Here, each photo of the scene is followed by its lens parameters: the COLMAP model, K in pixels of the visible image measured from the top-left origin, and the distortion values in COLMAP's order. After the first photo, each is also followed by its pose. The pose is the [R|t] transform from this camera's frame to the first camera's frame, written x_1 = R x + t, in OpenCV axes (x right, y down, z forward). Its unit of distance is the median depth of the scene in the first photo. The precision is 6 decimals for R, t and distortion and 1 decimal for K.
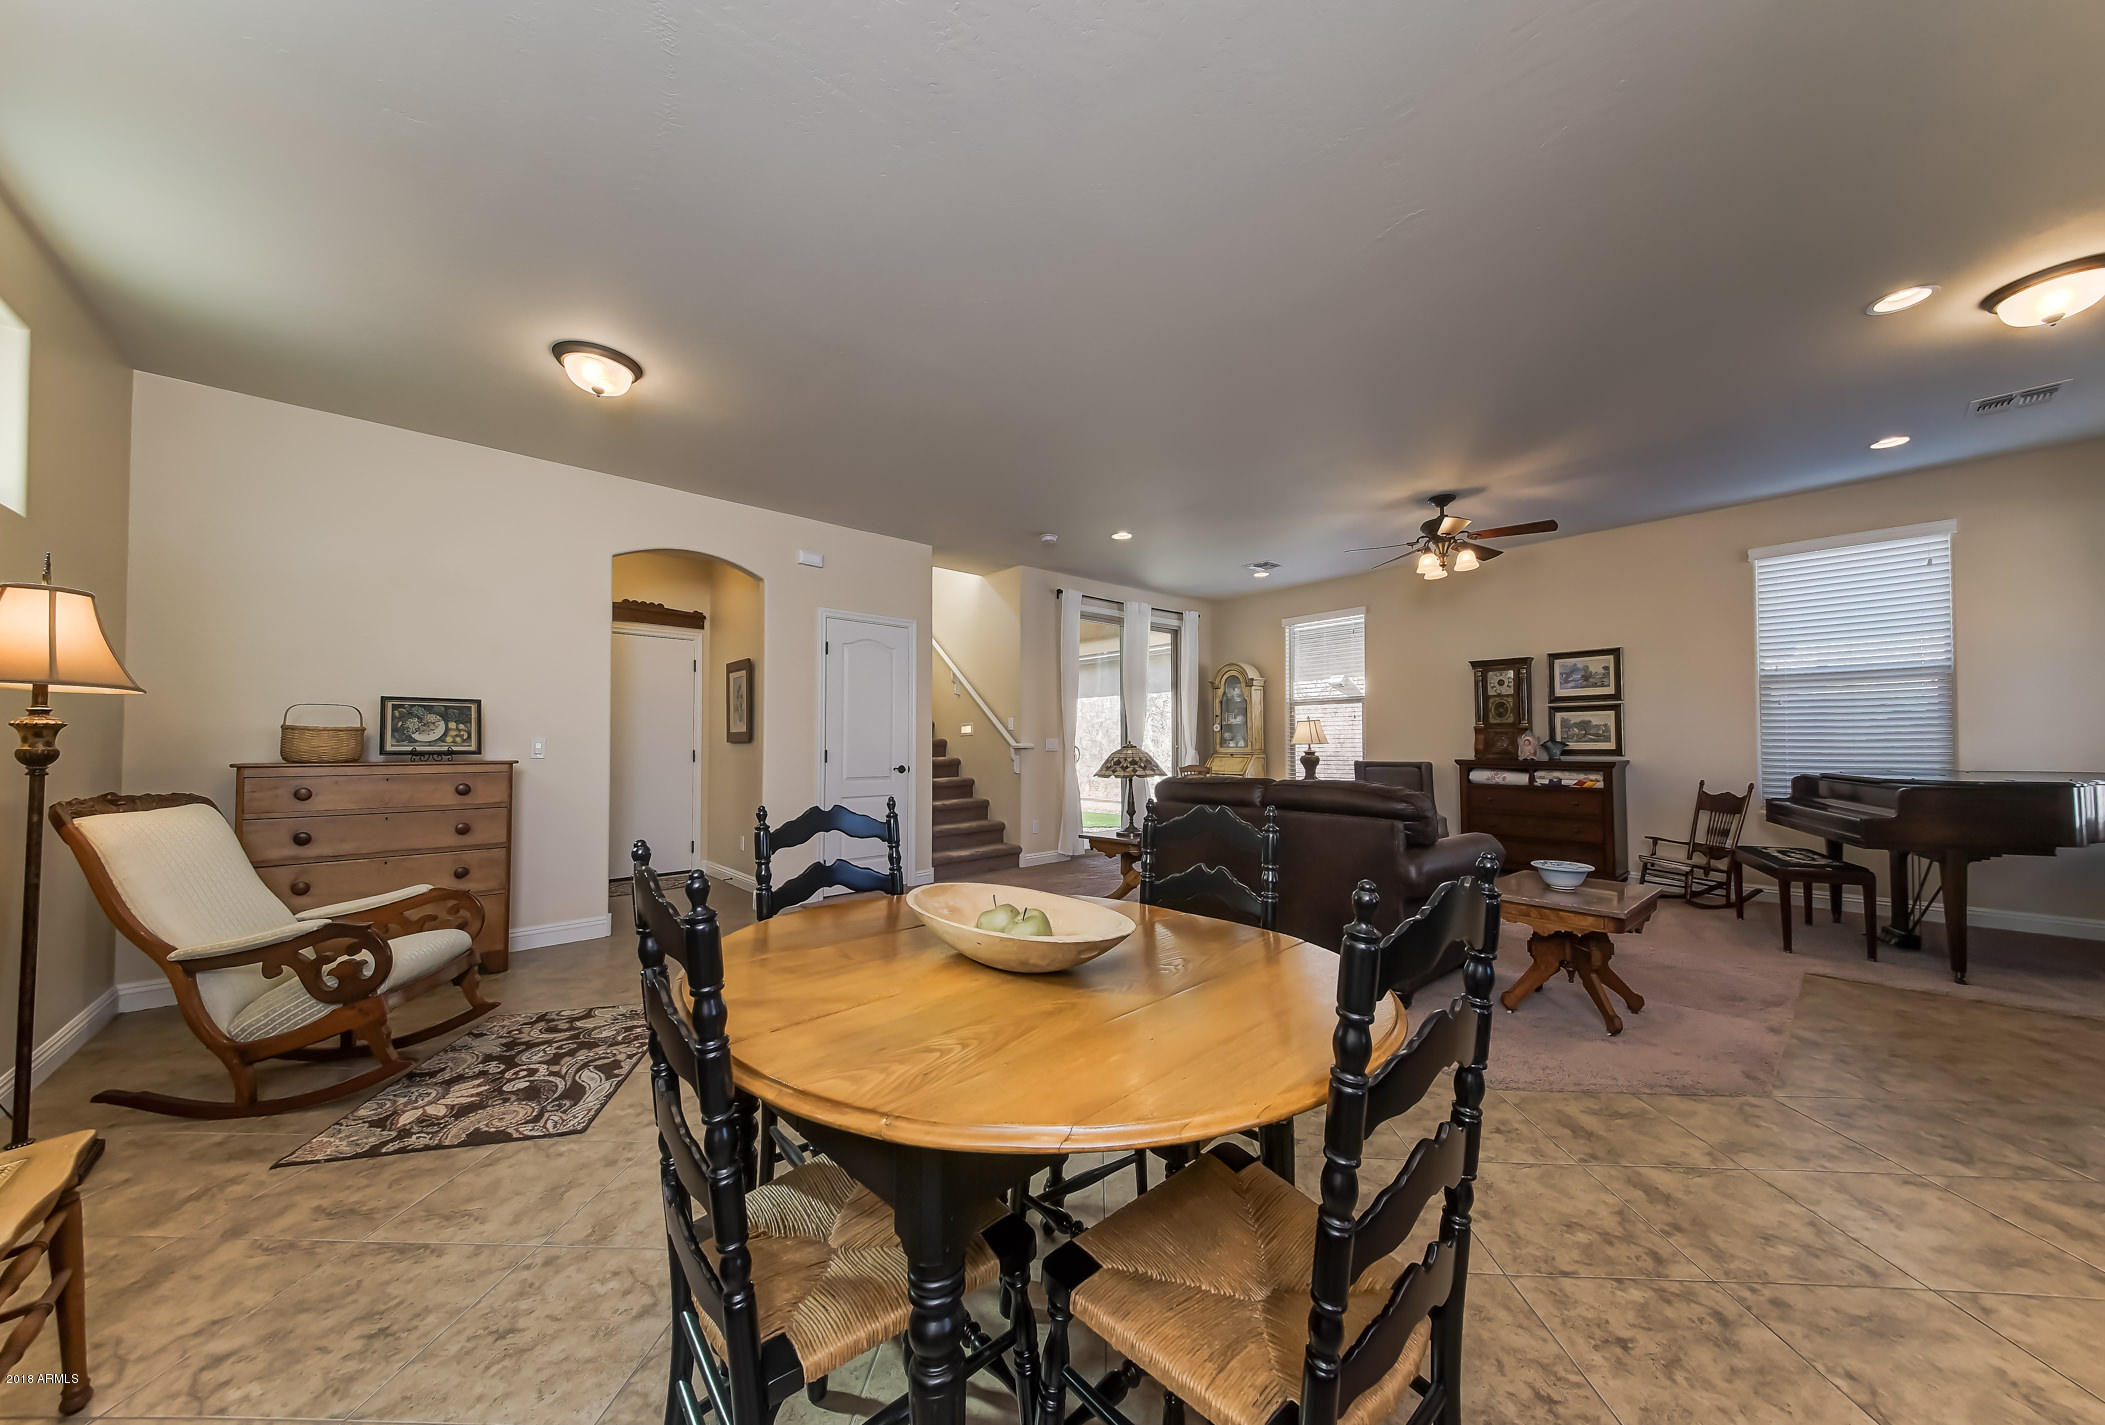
lens RADIAL K [[763.0, 0, 1116.9], [0, 763.0, 737.8], [0, 0, 1]] dist [0.005770, -0.000514]
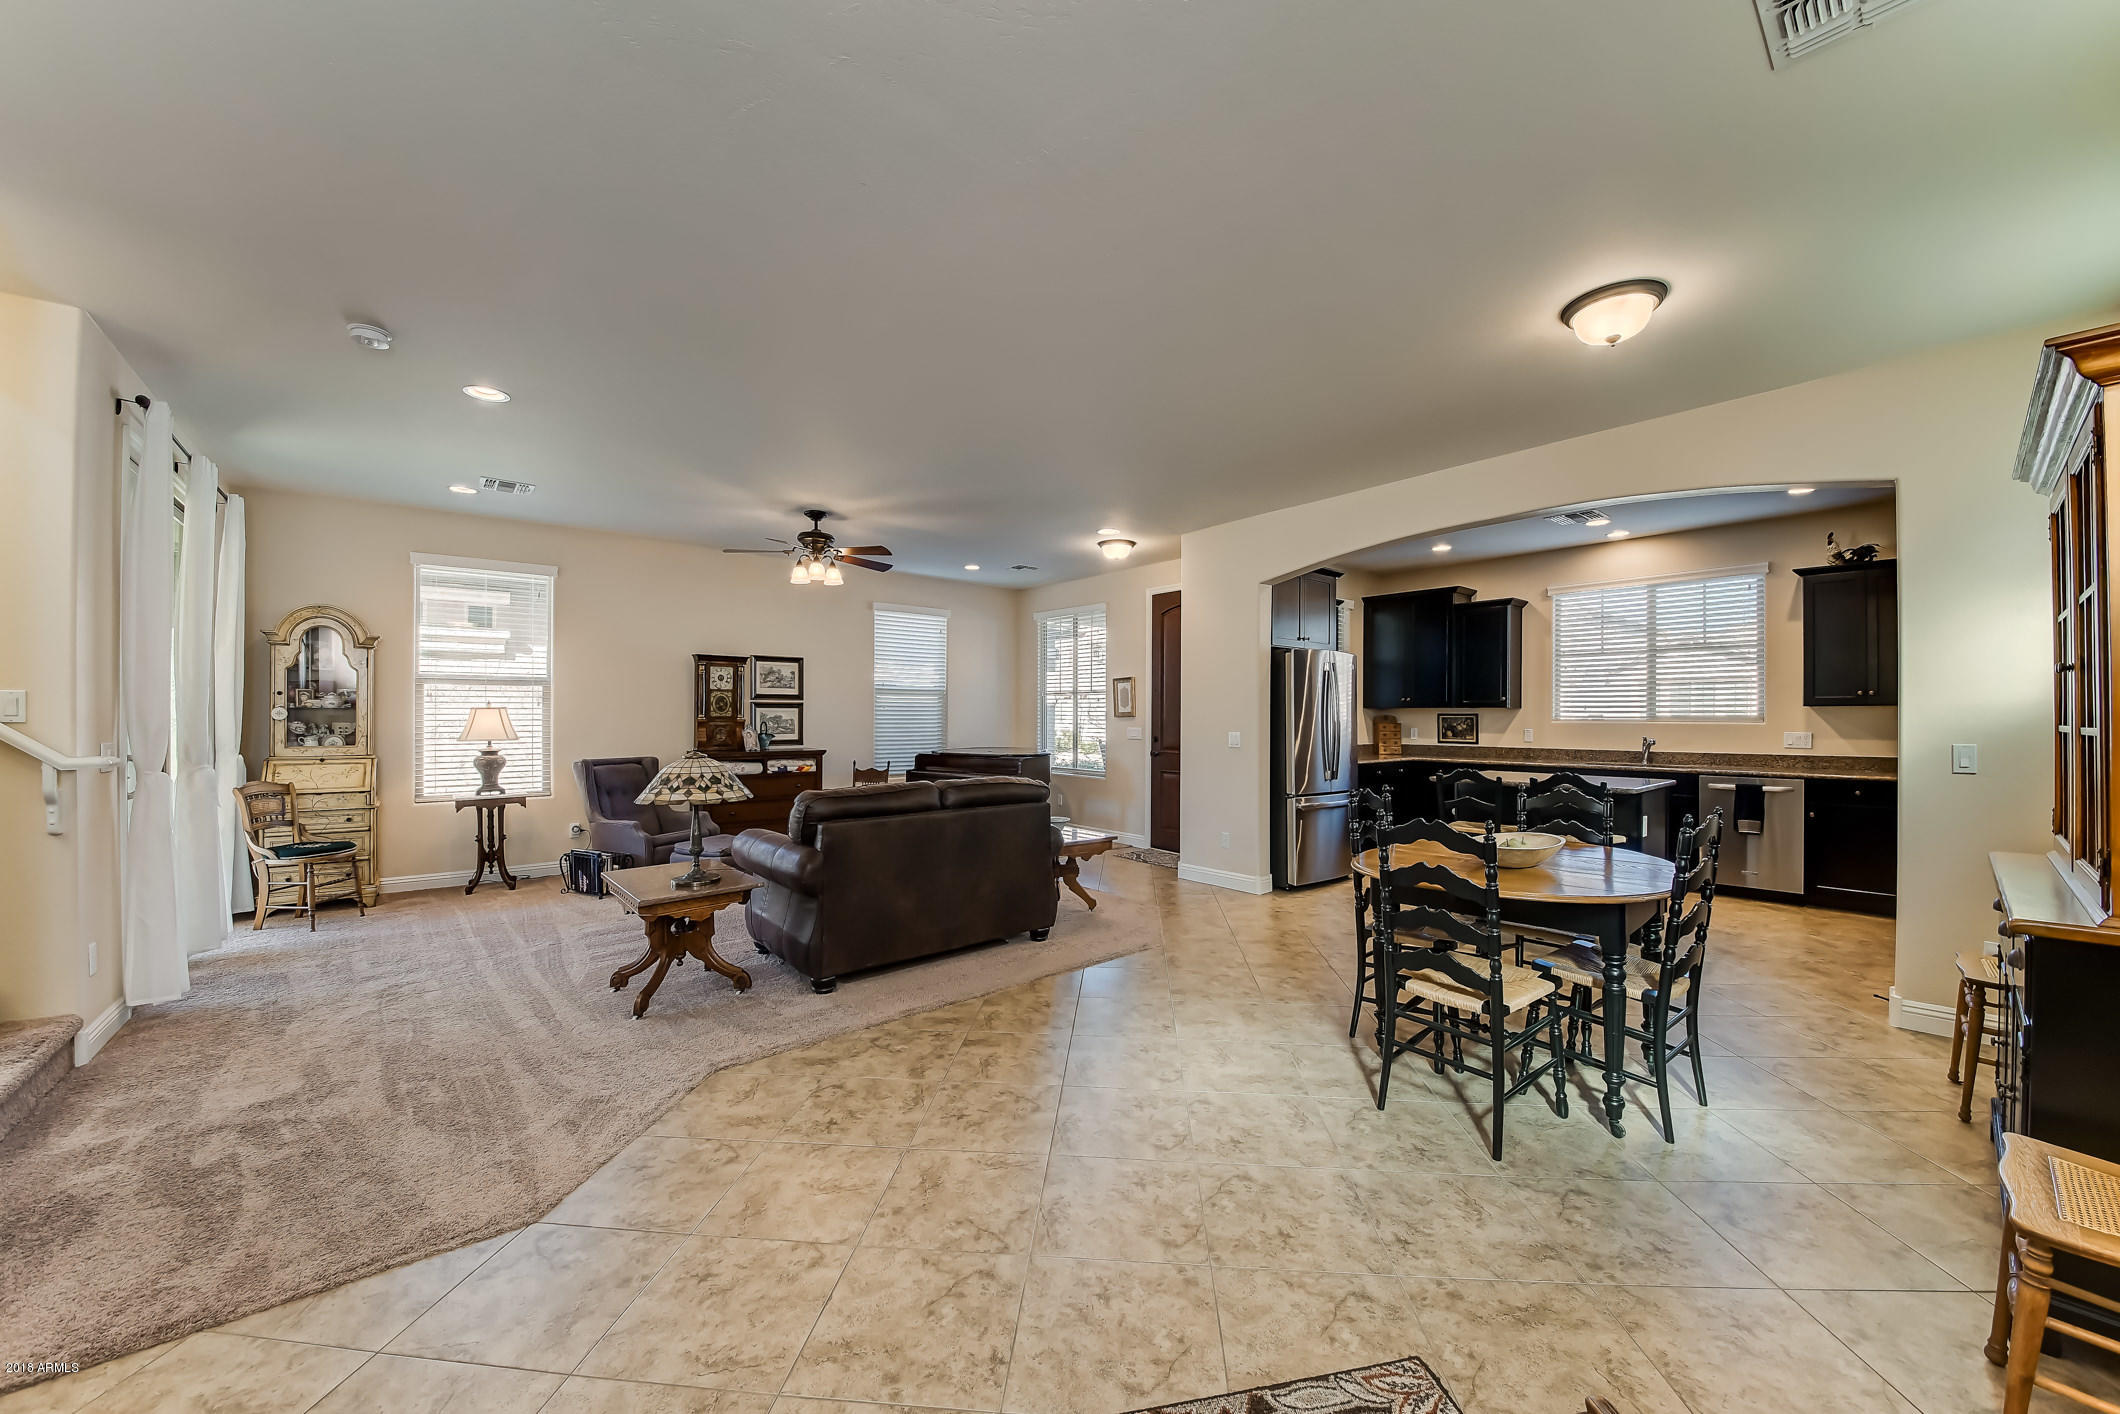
lens RADIAL K [[778.1, 0, 1051.0], [0, 778.1, 706.9], [0, 0, 1]] dist [-0.013579, -0.002193]
pose [[0.046407, 0.020489, 0.998712, -0.564259], [-0.010190, 0.999747, -0.020037, -0.016449], [-0.998871, -0.009247, 0.046604, 0.523094]]
